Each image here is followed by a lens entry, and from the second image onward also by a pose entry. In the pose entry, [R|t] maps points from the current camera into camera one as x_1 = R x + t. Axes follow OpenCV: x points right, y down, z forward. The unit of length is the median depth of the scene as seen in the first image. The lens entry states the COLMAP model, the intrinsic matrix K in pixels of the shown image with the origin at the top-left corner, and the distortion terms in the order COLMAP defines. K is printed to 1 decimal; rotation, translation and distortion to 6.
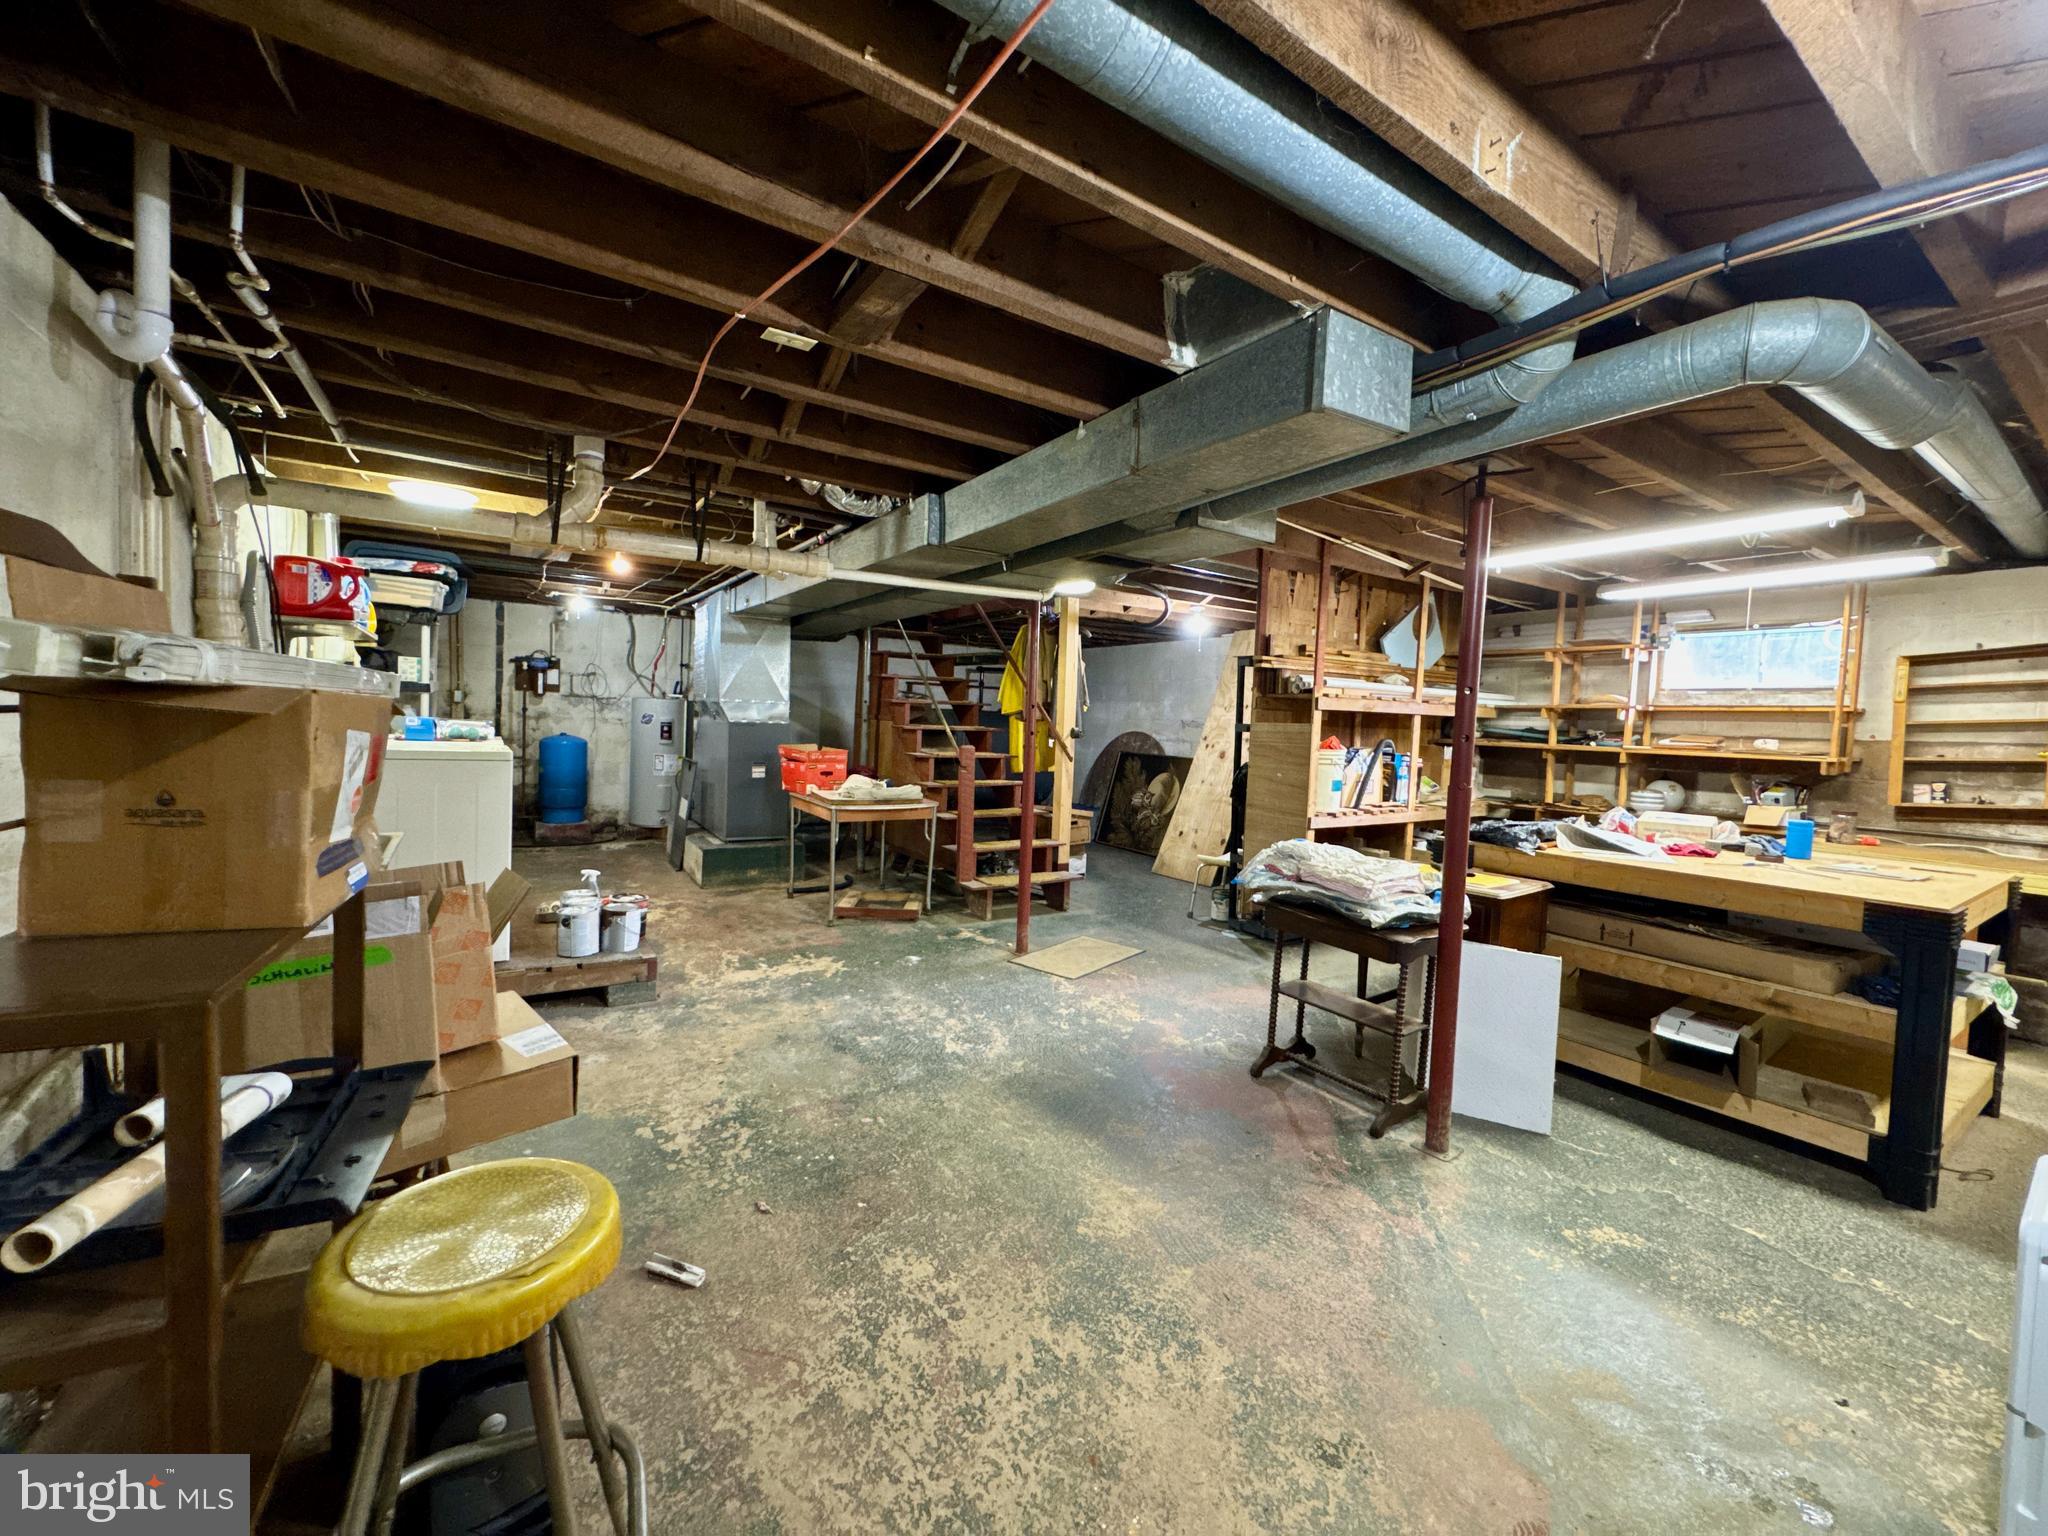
lens RADIAL K [[814.9, 0, 1024.4], [0, 814.9, 760.4], [0, 0, 1]] dist [-0.001508, -0.000555]
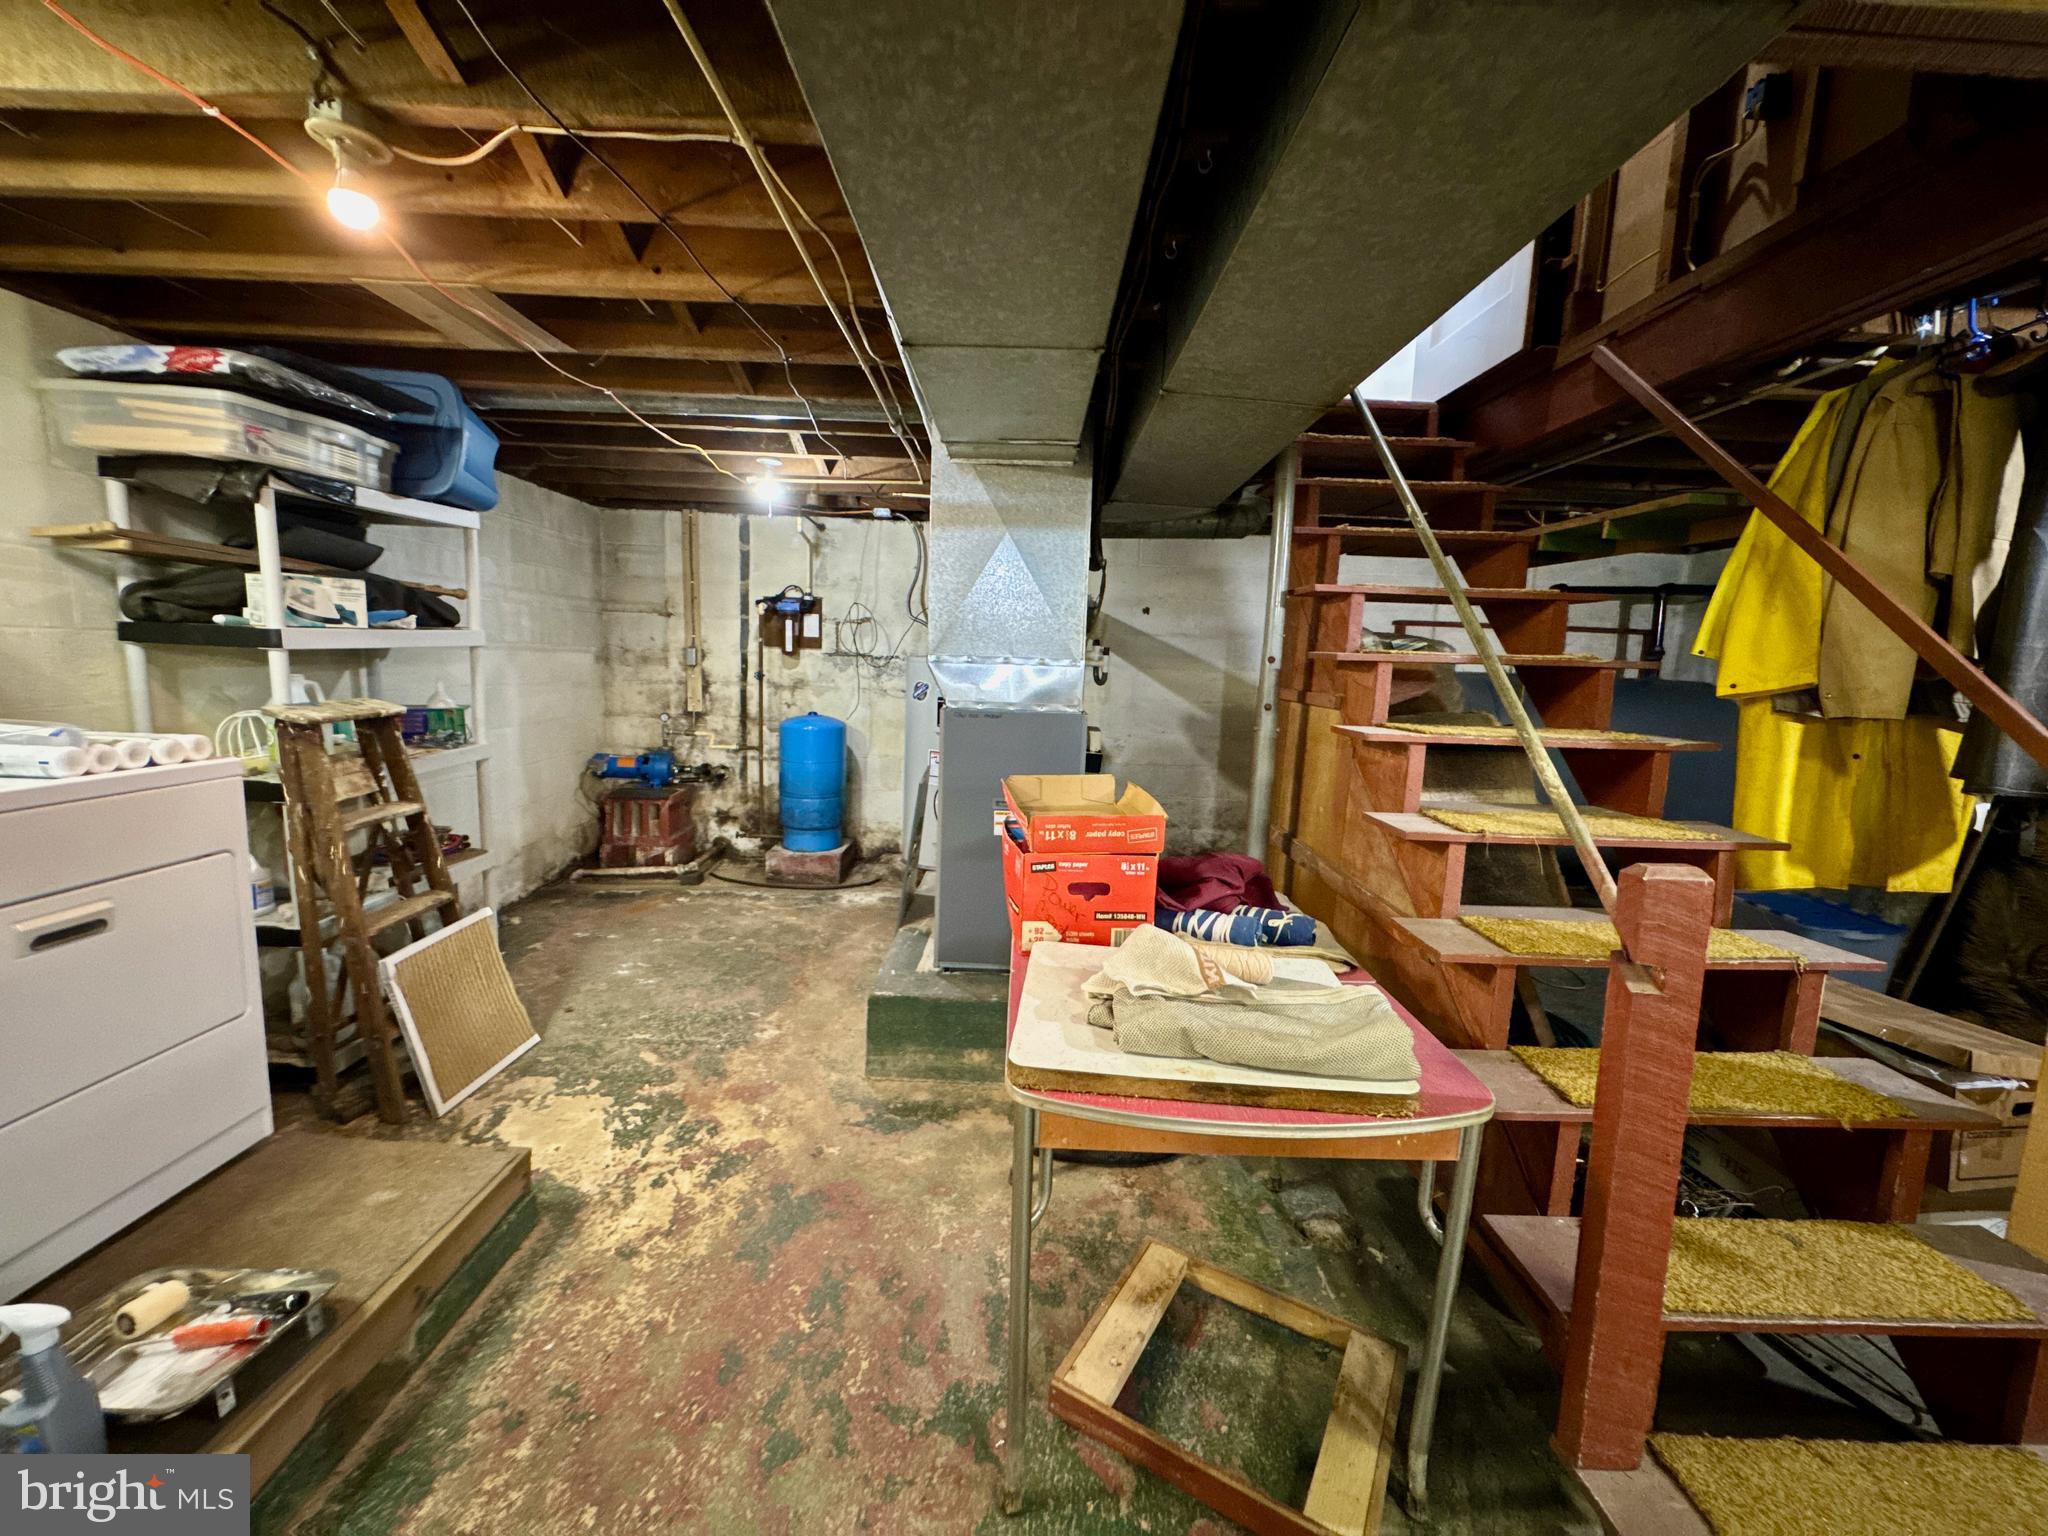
lens RADIAL K [[814.9, 0, 1024.4], [0, 814.9, 760.4], [0, 0, 1]] dist [-0.001508, -0.000555]
pose [[0.842700, 0.057661, -0.535286, -0.080850], [-0.030300, 0.997752, 0.059776, -0.043044], [0.537529, -0.034154, 0.842553, 0.598666]]
